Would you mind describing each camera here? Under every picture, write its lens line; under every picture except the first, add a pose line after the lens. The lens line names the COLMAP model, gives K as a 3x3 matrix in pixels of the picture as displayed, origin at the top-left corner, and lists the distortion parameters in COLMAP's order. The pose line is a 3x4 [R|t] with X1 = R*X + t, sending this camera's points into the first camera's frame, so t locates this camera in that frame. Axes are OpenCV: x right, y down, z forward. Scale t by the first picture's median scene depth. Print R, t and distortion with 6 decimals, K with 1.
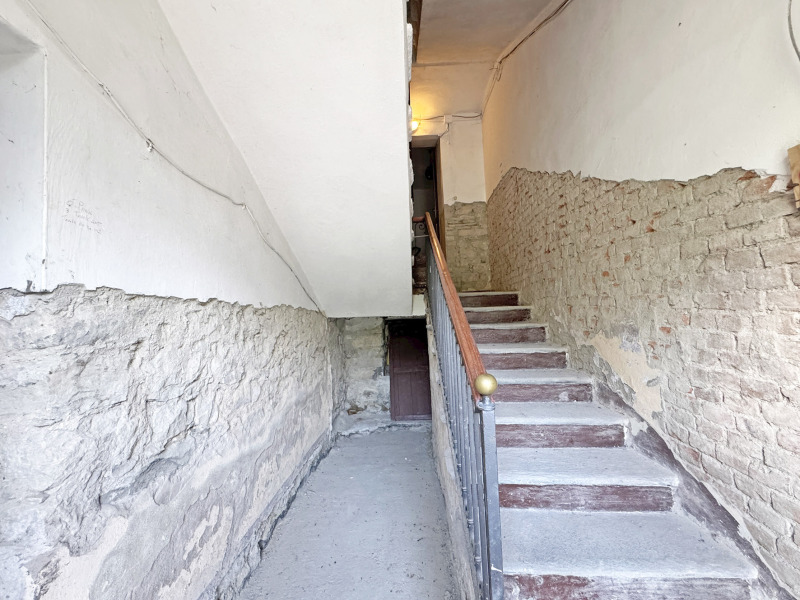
lens RADIAL K [[344.3, 0, 400.1], [0, 344.3, 300.0], [0, 0, 1]] dist [-0.000616, 0.000027]
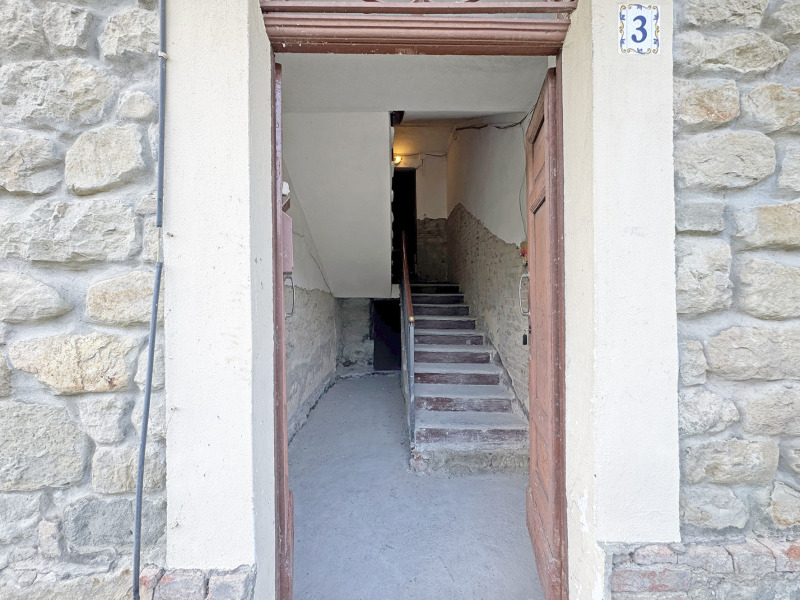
lens RADIAL K [[344.3, 0, 400.9], [0, 344.3, 299.5], [0, 0, 1]] dist [-0.000616, 0.000027]
pose [[0.997929, 0.031530, 0.056064, -0.006172], [-0.034029, 0.998444, 0.044187, -0.016547], [-0.054584, -0.046003, 0.997449, -0.543416]]
